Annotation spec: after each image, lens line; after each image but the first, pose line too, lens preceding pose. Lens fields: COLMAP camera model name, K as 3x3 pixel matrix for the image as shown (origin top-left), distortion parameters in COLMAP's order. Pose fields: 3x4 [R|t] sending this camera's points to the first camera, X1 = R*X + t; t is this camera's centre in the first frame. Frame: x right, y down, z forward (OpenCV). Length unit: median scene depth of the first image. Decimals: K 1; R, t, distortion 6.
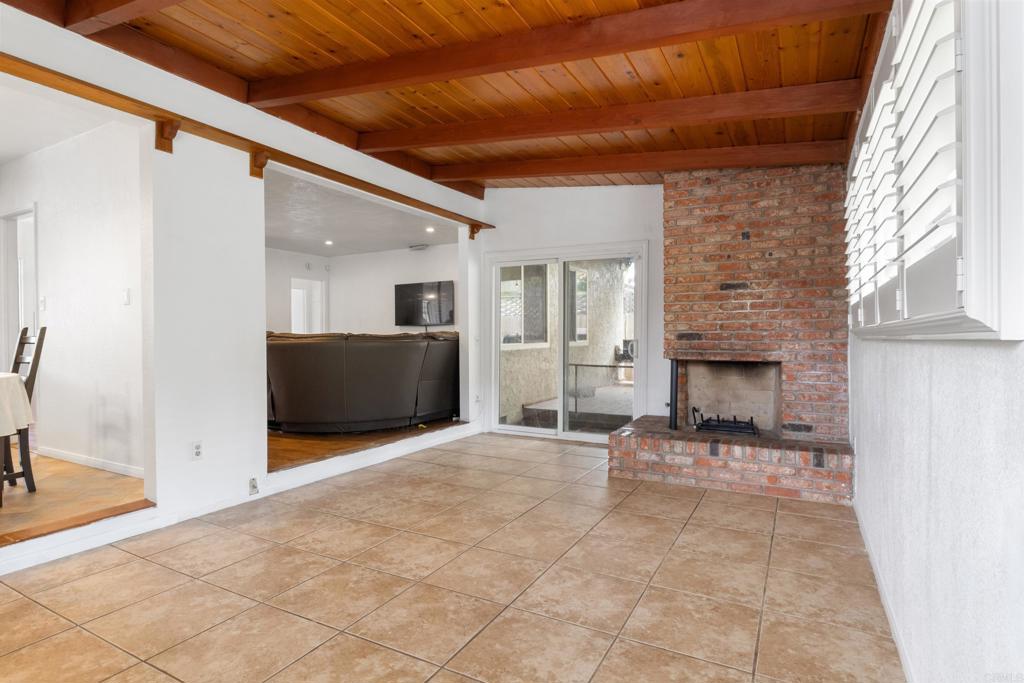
lens RADIAL K [[533.4, 0, 512.0], [0, 533.4, 341.5], [0, 0, 1]] dist [-0.007252, -0.000669]
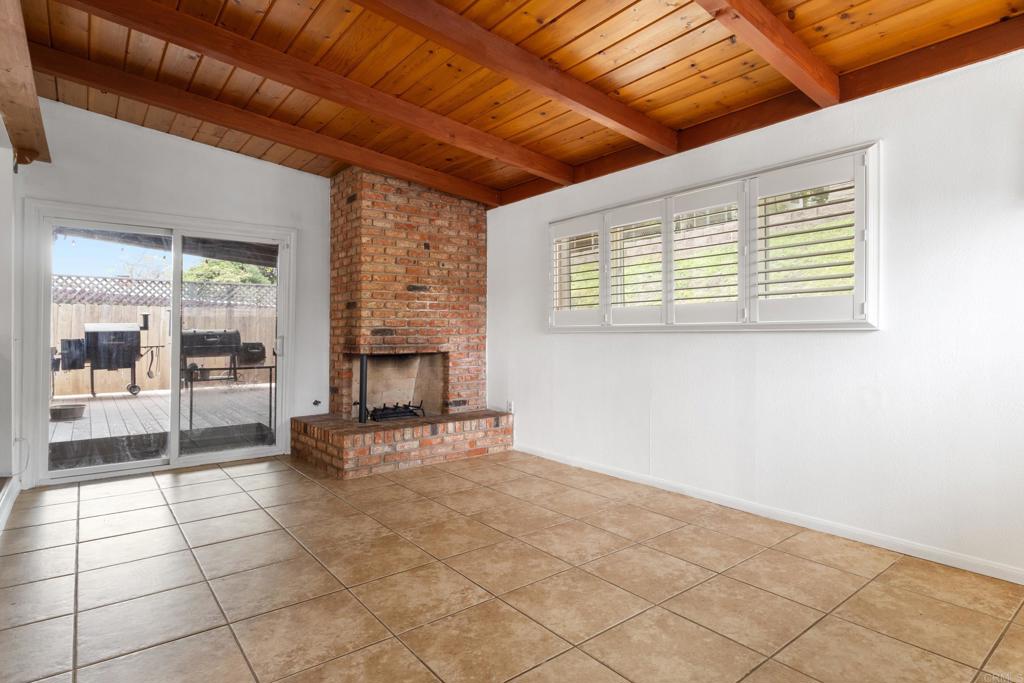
lens RADIAL K [[547.5, 0, 513.6], [0, 547.5, 338.2], [0, 0, 1]] dist [-0.003762, -0.000466]
pose [[0.392421, -0.010898, 0.919721, -0.627560], [0.013672, 0.999888, 0.006014, -0.000102], [-0.919684, 0.010214, 0.392526, 0.365735]]
